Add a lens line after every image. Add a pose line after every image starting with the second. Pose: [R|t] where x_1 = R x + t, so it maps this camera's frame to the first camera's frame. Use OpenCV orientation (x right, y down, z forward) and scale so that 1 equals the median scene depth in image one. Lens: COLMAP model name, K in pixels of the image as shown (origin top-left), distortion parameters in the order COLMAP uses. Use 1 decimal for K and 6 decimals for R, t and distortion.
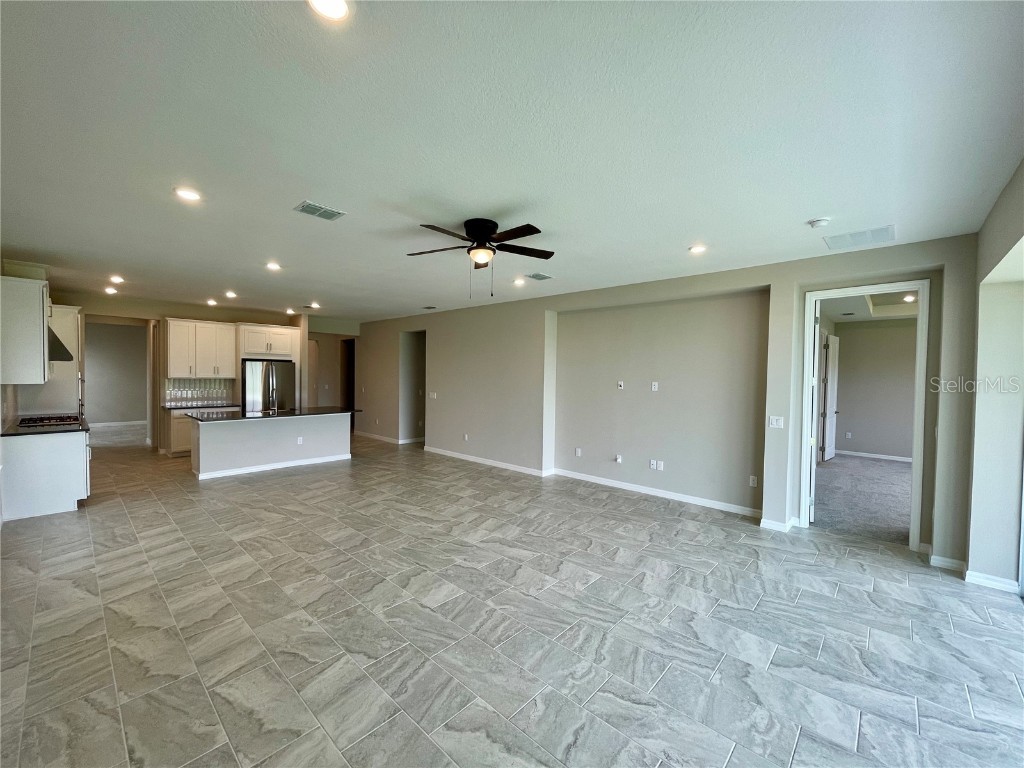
lens RADIAL K [[414.3, 0, 514.3], [0, 414.3, 384.6], [0, 0, 1]] dist [-0.001365, -0.000171]
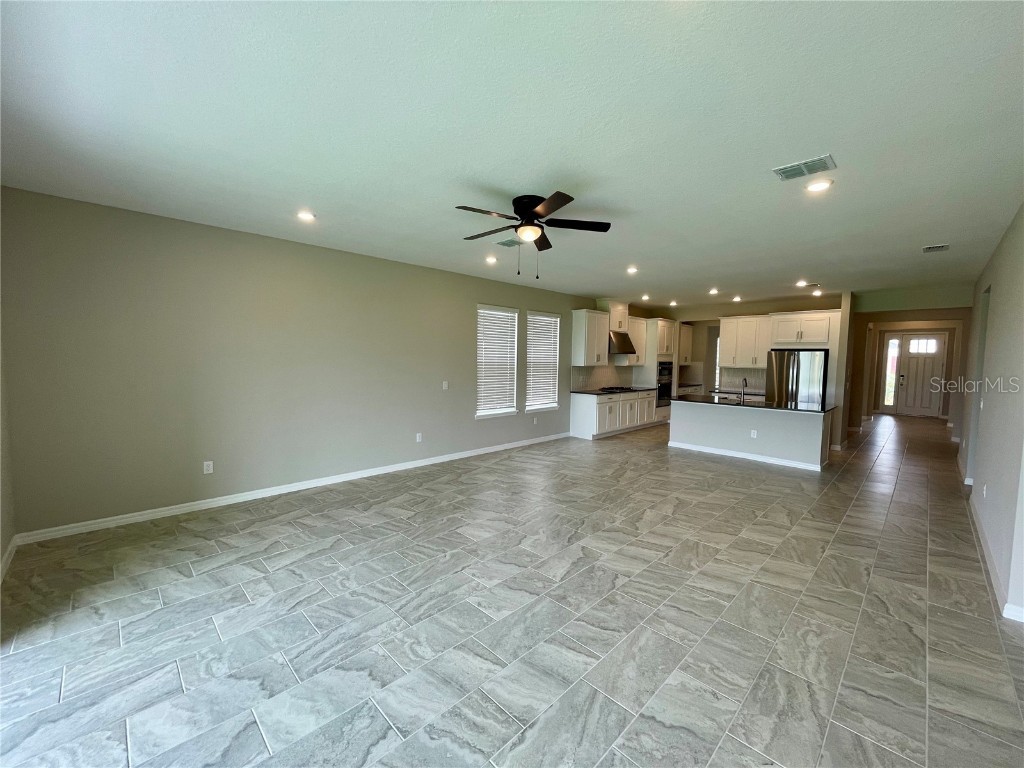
lens RADIAL K [[414.3, 0, 514.3], [0, 414.3, 384.6], [0, 0, 1]] dist [-0.001365, -0.000171]
pose [[-0.044499, 0.050555, -0.997729, 0.836681], [-0.042554, 0.997716, 0.052452, -0.004340], [0.998103, 0.044792, -0.042246, 0.932792]]
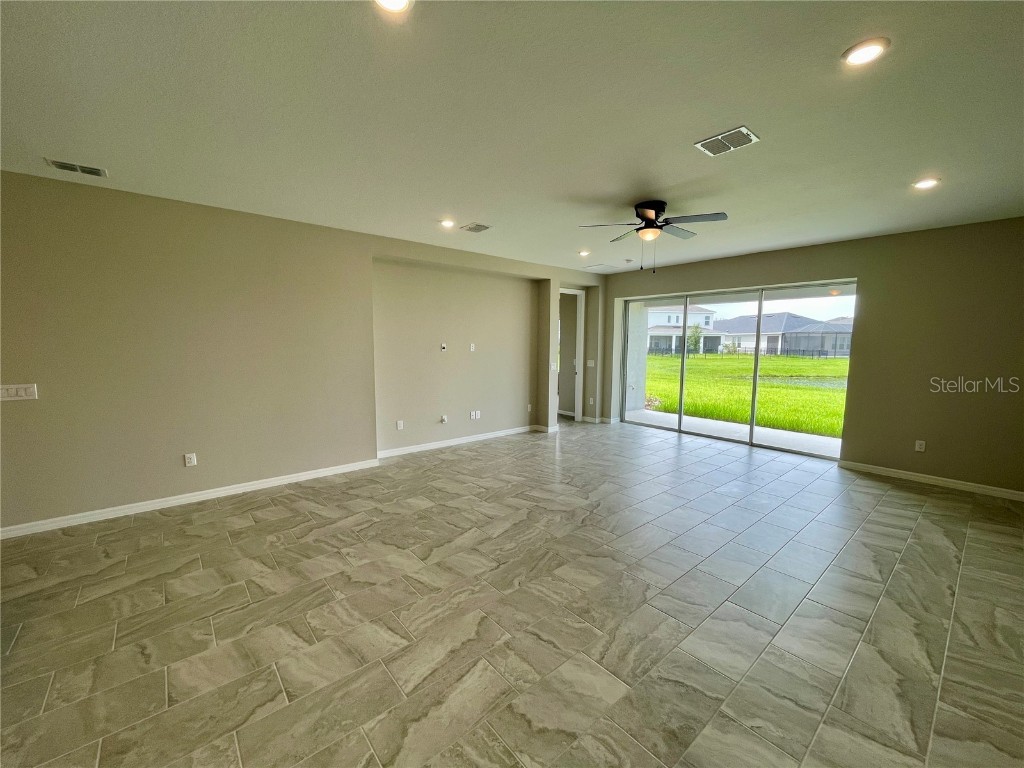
lens RADIAL K [[414.3, 0, 514.3], [0, 414.3, 384.6], [0, 0, 1]] dist [-0.001365, -0.000171]
pose [[0.122473, -0.118746, 0.985343, -1.177076], [0.019724, 0.992912, 0.117206, -0.038215], [-0.992276, 0.005080, 0.123947, 1.120320]]
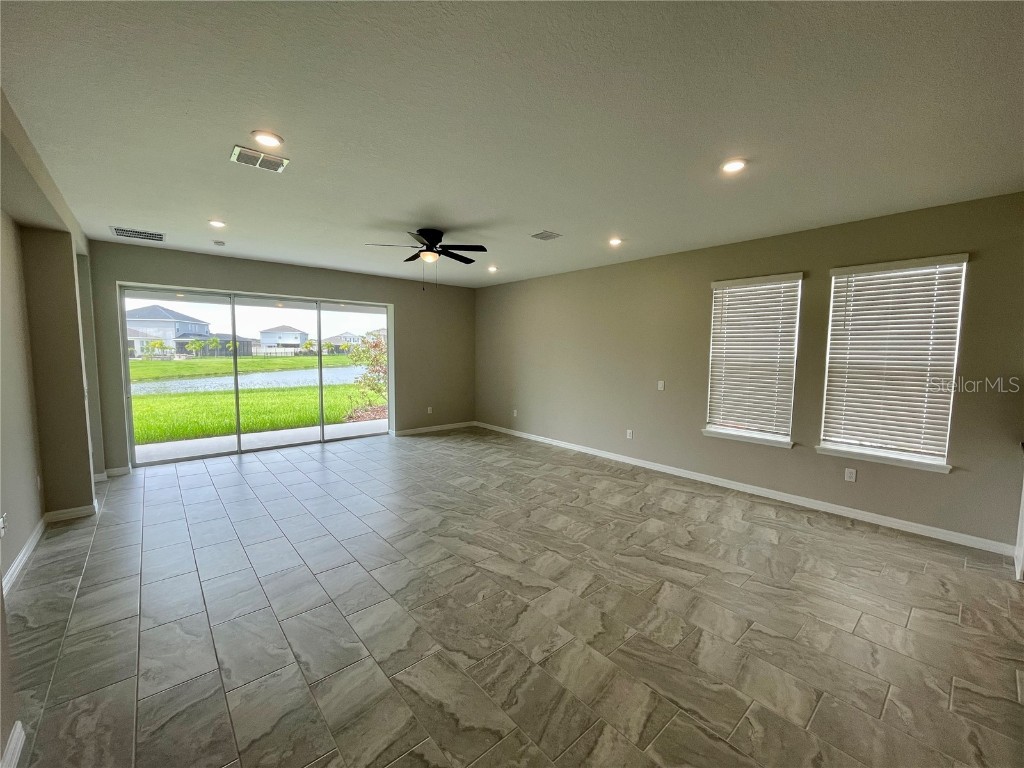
lens RADIAL K [[414.3, 0, 514.3], [0, 414.3, 384.6], [0, 0, 1]] dist [-0.001365, -0.000171]
pose [[-0.993695, -0.032878, 0.107185, -0.452847], [-0.020948, 0.993646, 0.110588, -0.055996], [-0.110139, 0.107646, -0.988070, 2.098515]]
